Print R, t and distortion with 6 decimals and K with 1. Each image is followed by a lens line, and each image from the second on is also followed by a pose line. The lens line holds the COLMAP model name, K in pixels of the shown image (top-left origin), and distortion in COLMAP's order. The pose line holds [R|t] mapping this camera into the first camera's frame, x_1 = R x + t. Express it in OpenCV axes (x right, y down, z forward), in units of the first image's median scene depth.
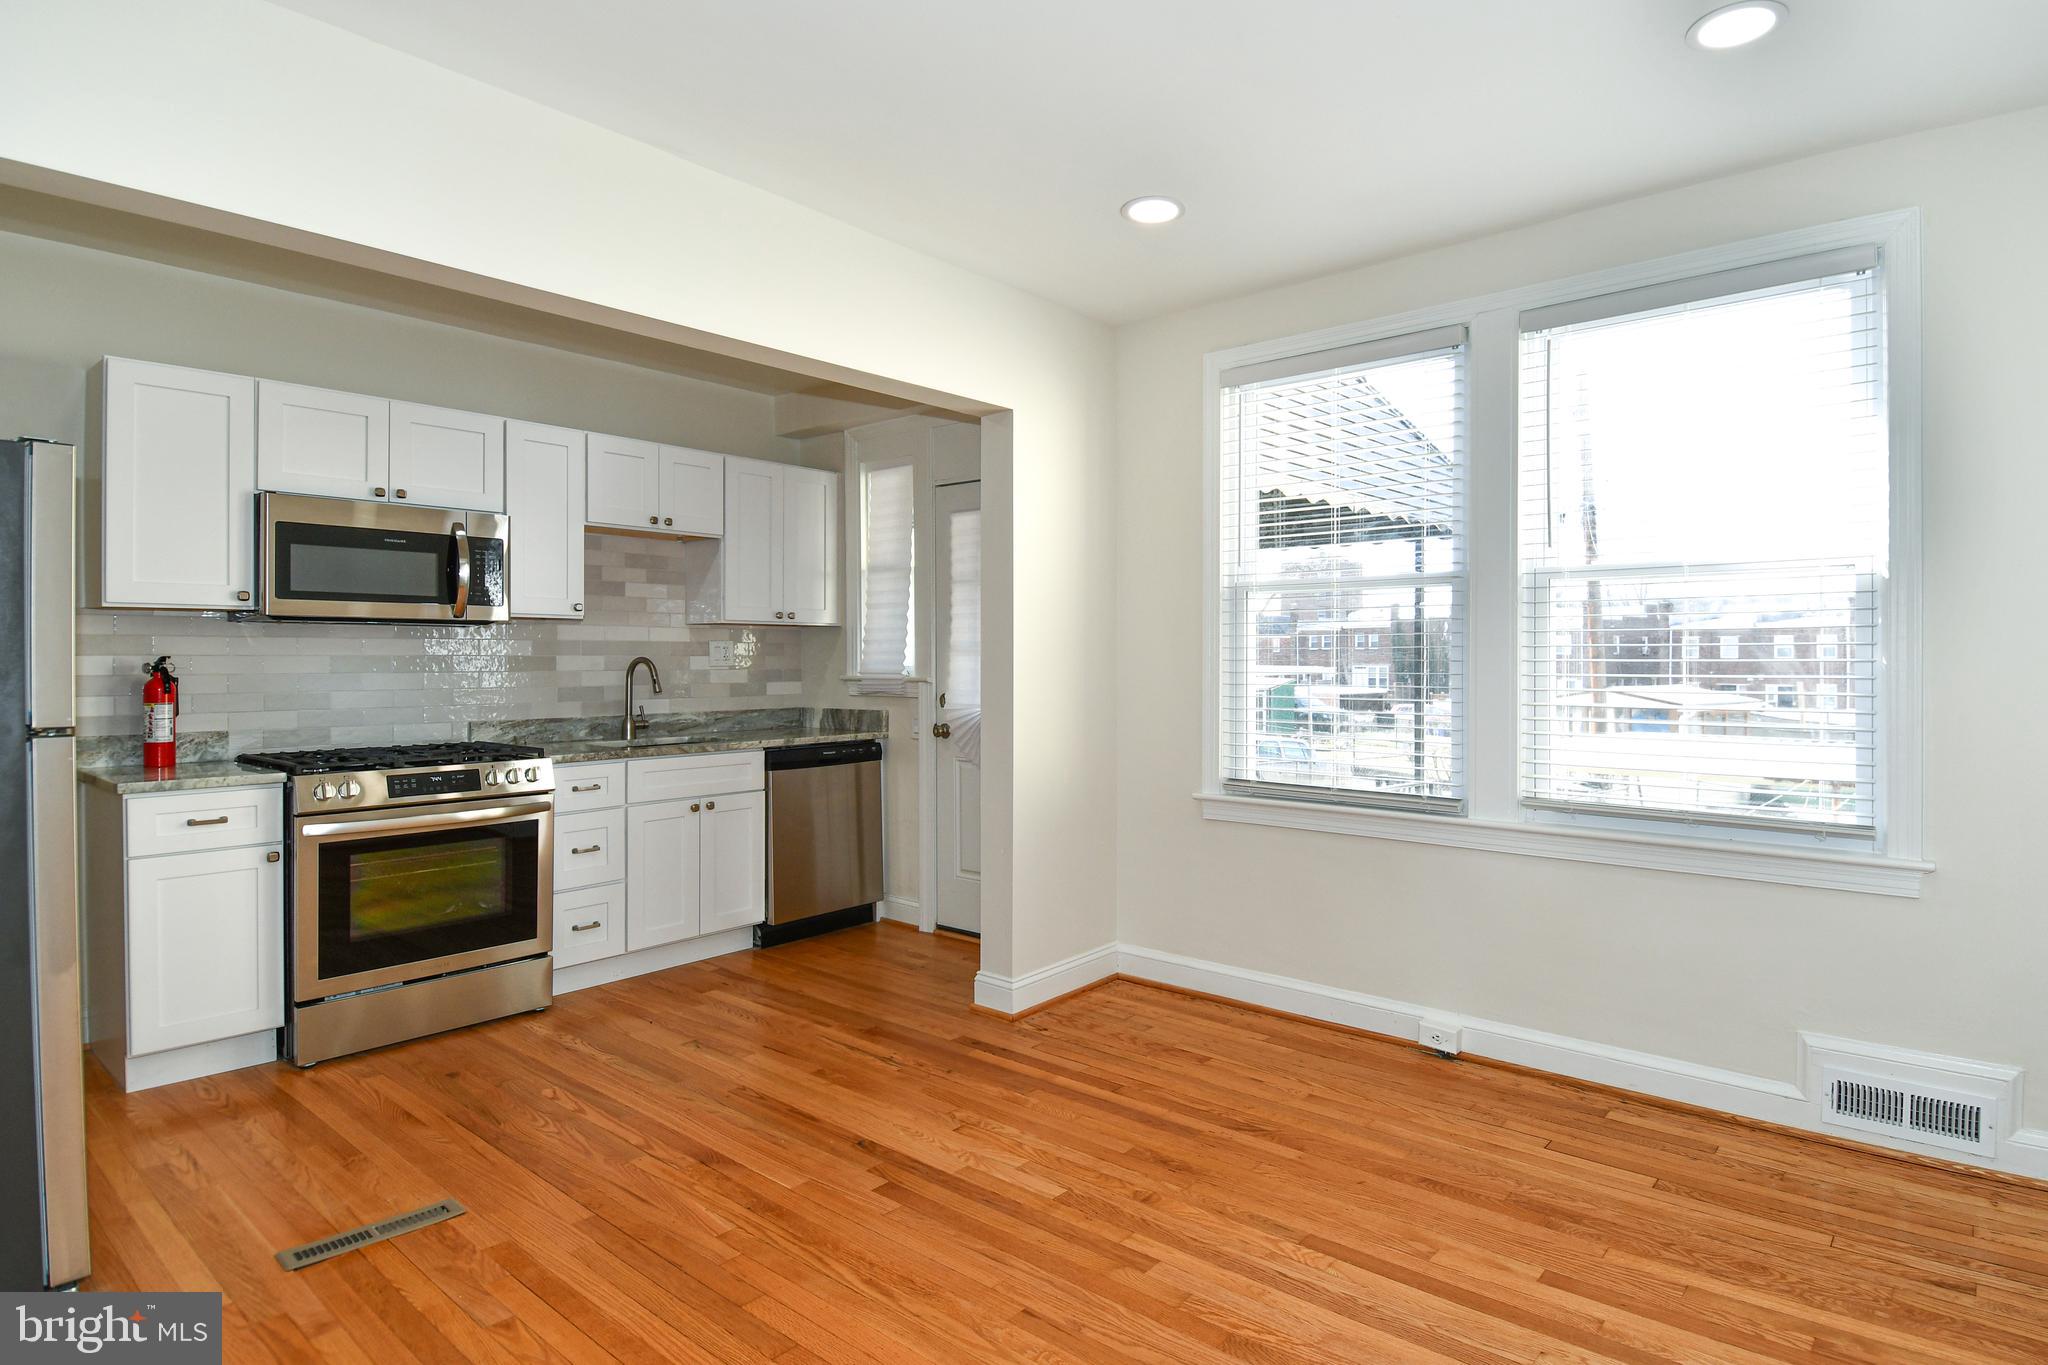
lens RADIAL K [[965.3, 0, 1165.0], [0, 965.3, 648.0], [0, 0, 1]] dist [0.024659, -0.023395]
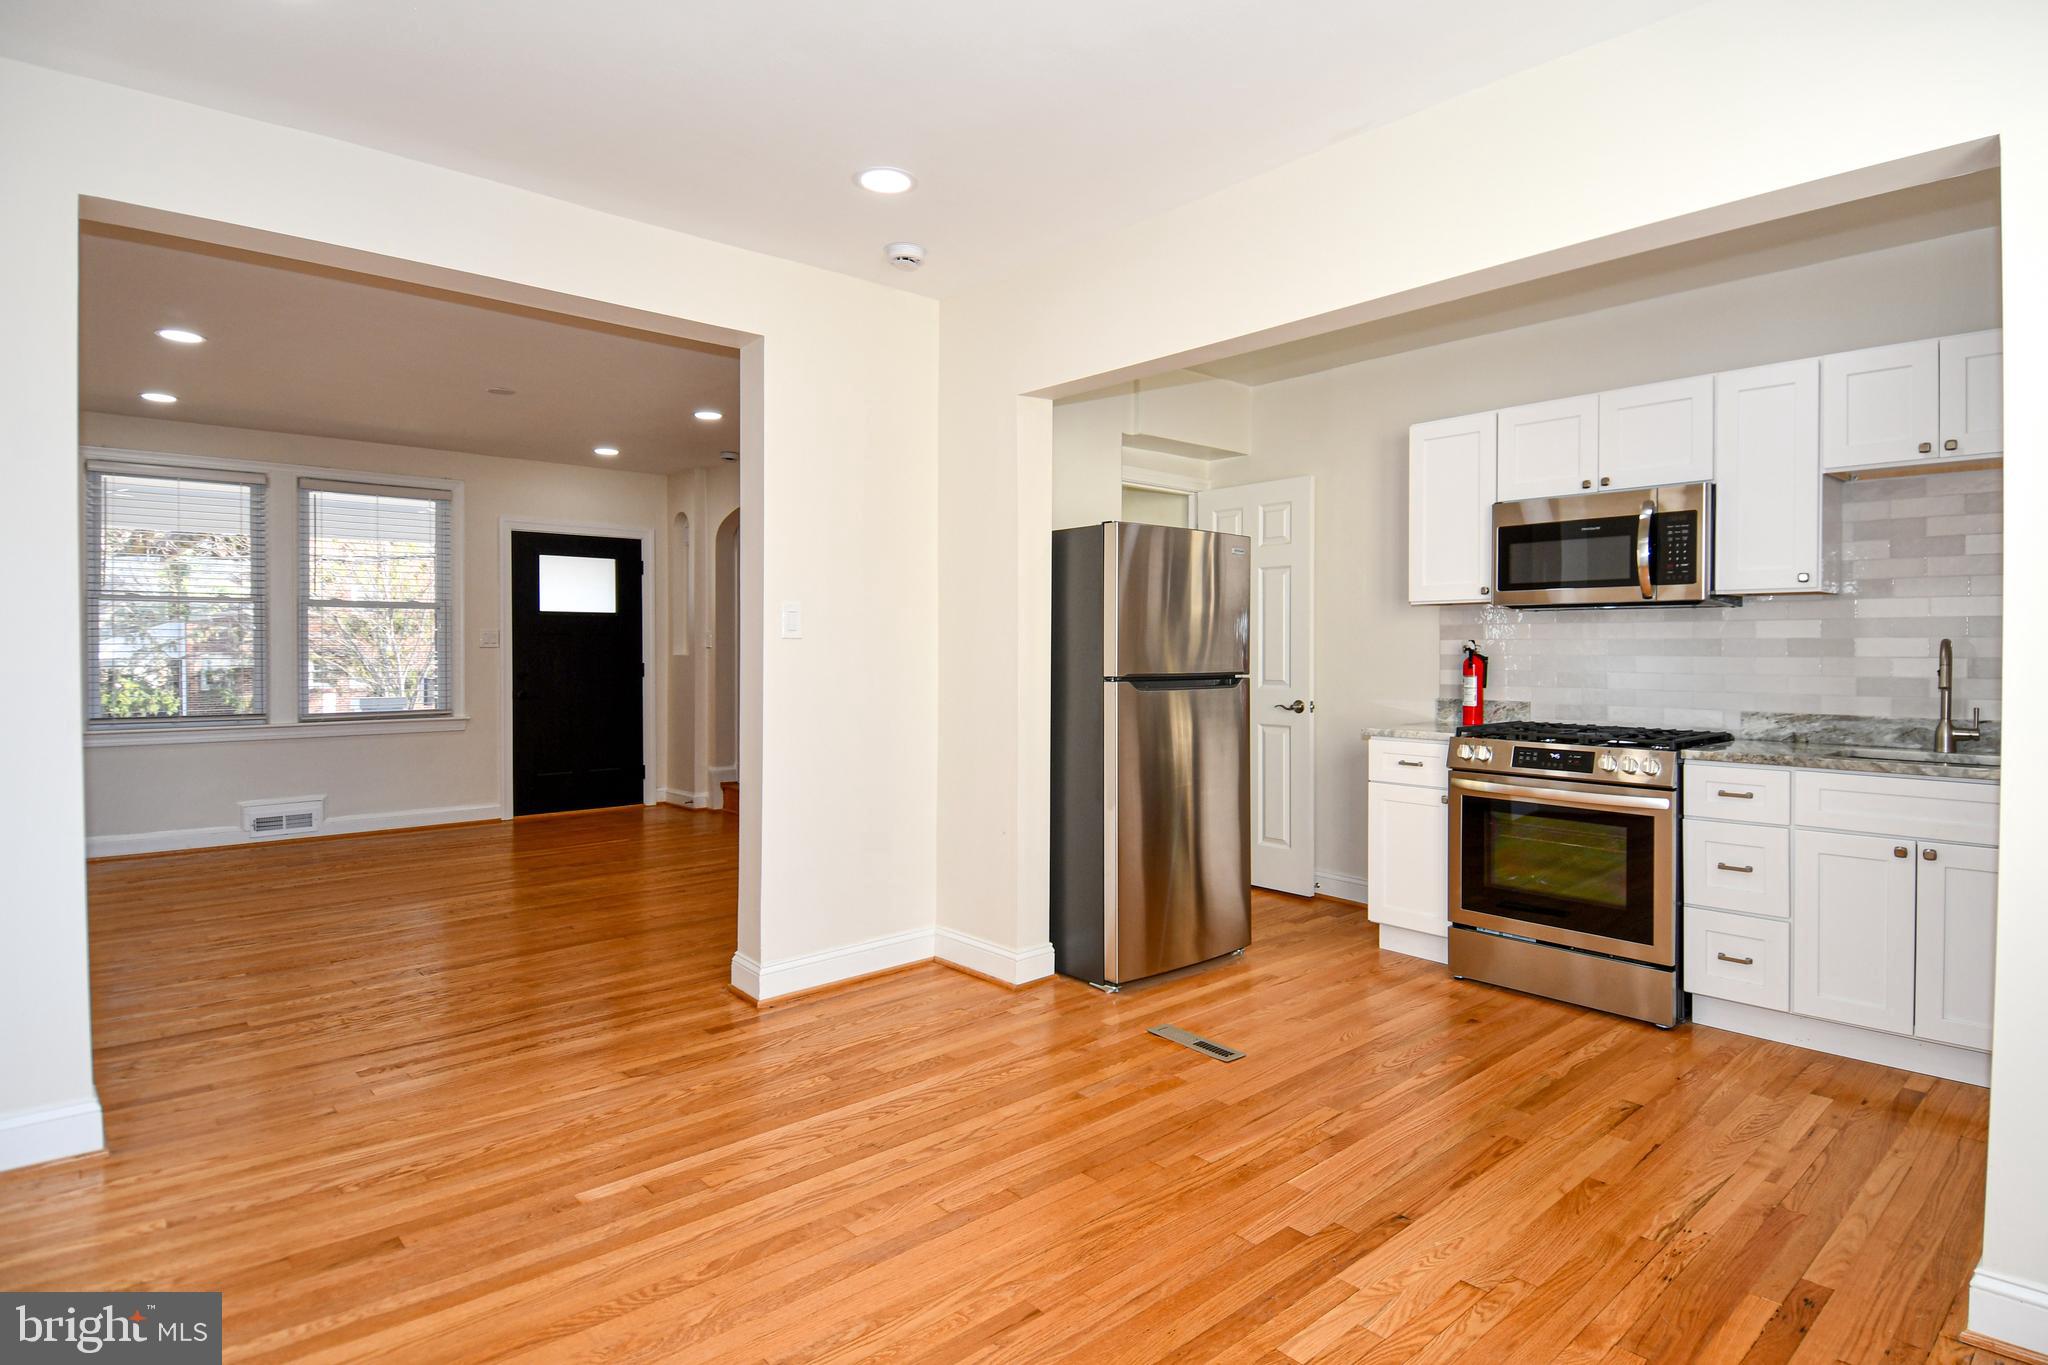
lens RADIAL K [[1117.2, 0, 1058.9], [0, 1117.2, 653.5], [0, 0, 1]] dist [0.028169, -0.043800]
pose [[-0.159811, 0.004831, -0.987136, 0.455260], [0.008937, 0.999954, 0.003447, 0.013702], [0.987107, -0.008271, -0.159847, 0.579675]]
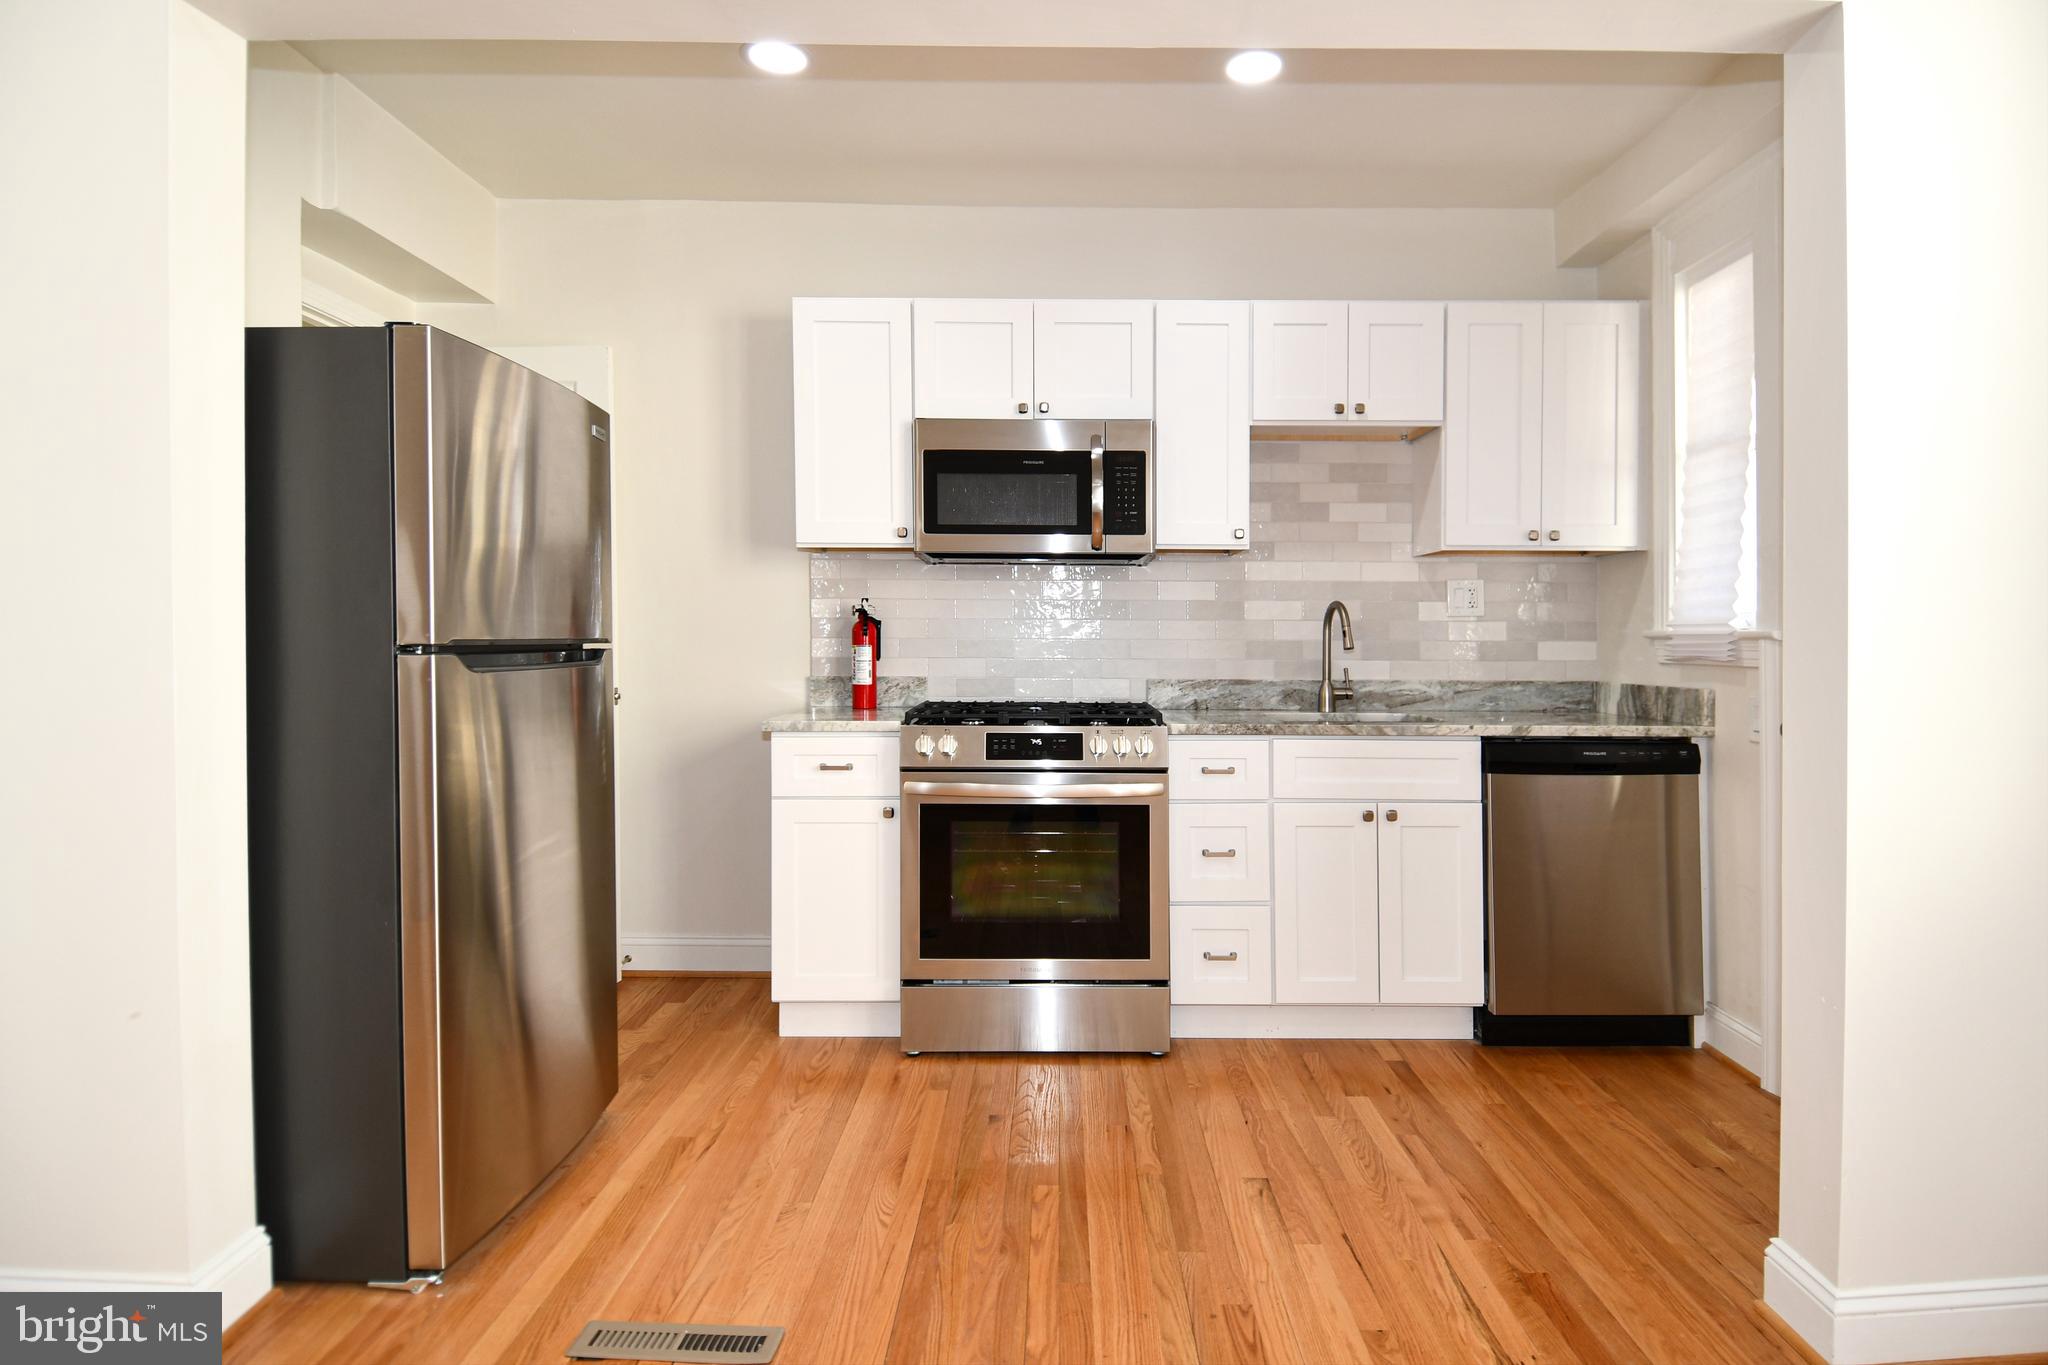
lens RADIAL K [[1149.4, 0, 1106.7], [0, 1149.4, 641.4], [0, 0, 1]] dist [0.051676, -0.051903]
pose [[0.620156, 0.006537, -0.784452, 0.044114], [0.006932, 0.999881, 0.013812, 0.031955], [0.784448, -0.014004, 0.620036, 0.385551]]
